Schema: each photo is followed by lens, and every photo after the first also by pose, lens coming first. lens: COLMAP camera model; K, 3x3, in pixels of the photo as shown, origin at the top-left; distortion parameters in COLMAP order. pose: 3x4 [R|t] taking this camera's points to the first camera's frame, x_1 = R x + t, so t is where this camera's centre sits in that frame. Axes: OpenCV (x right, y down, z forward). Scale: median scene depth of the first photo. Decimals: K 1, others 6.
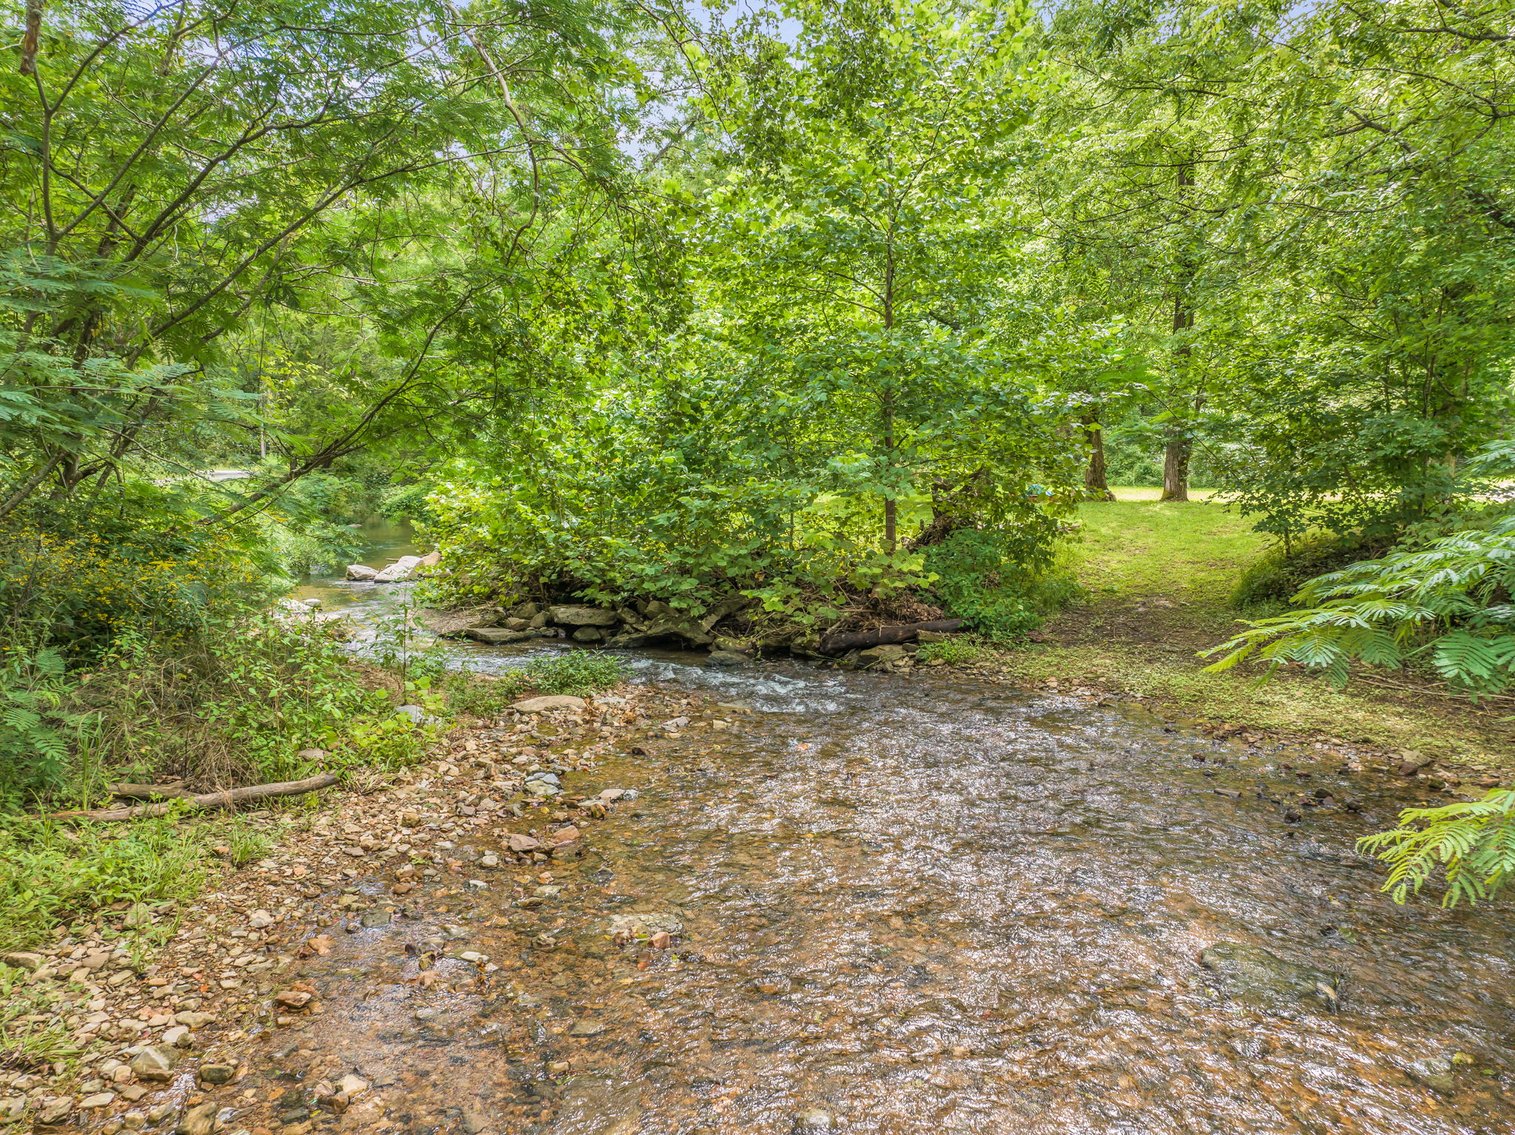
lens RADIAL K [[1060.9, 0, 759.8], [0, 1060.9, 560.1], [0, 0, 1]] dist [-0.032911, -0.008281]
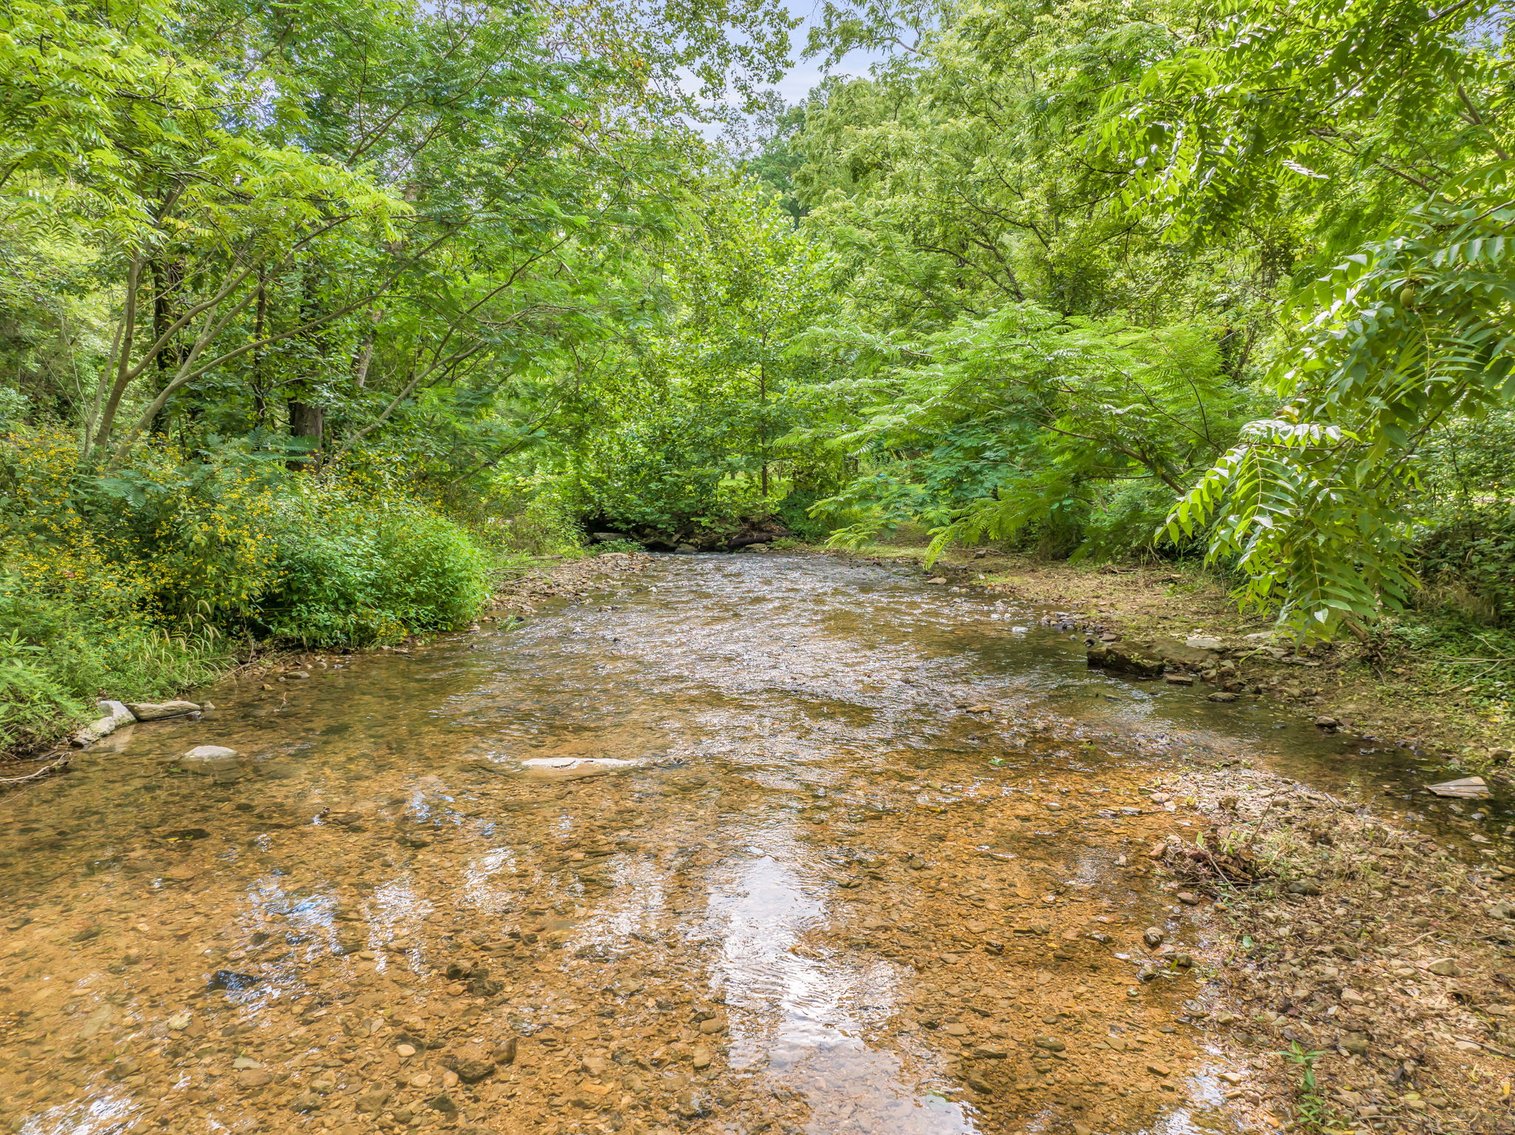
lens RADIAL K [[1060.9, 0, 754.3], [0, 1060.9, 567.4], [0, 0, 1]] dist [-0.032911, -0.008281]
pose [[0.999328, -0.007175, 0.035944, 0.031576], [0.006945, 0.999955, 0.006534, 0.113349], [-0.035989, -0.006280, 0.999332, -1.133953]]
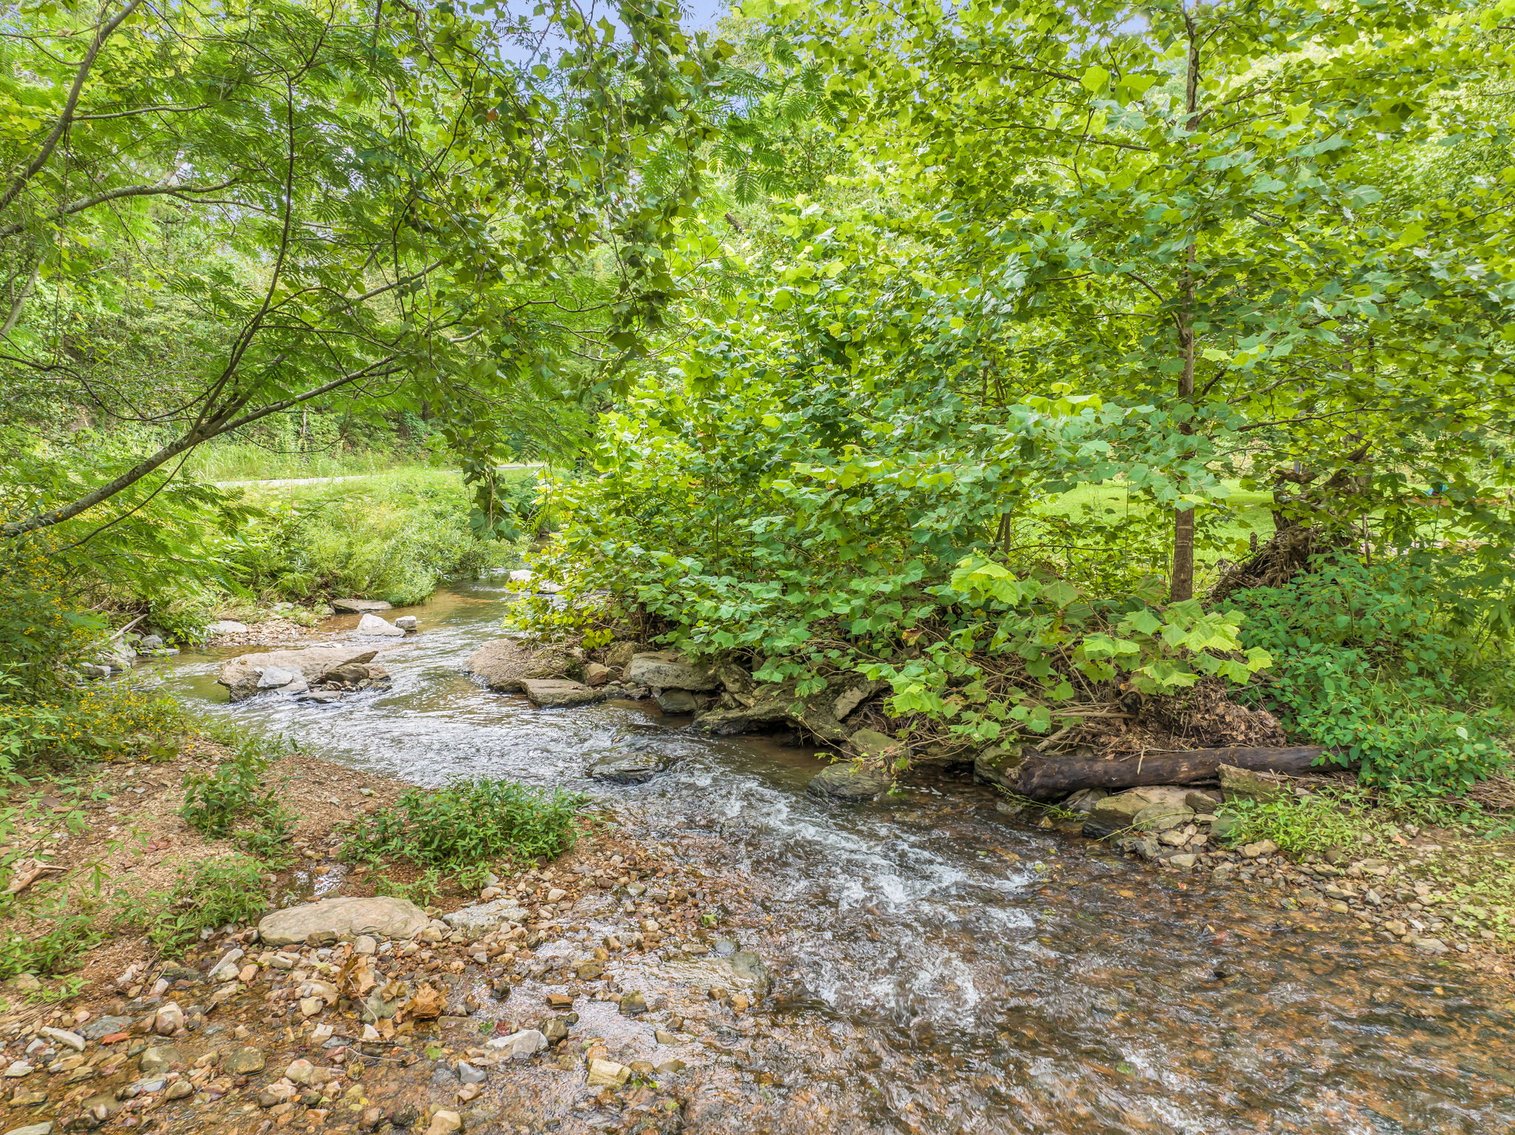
lens RADIAL K [[1060.9, 0, 757.5], [0, 1060.9, 578.3], [0, 0, 1]] dist [-0.032911, -0.008281]
pose [[0.953150, 0.033393, -0.300650, 0.085466], [-0.027296, 0.999328, 0.024457, -0.024928], [0.301265, -0.015104, 0.953421, 0.460122]]
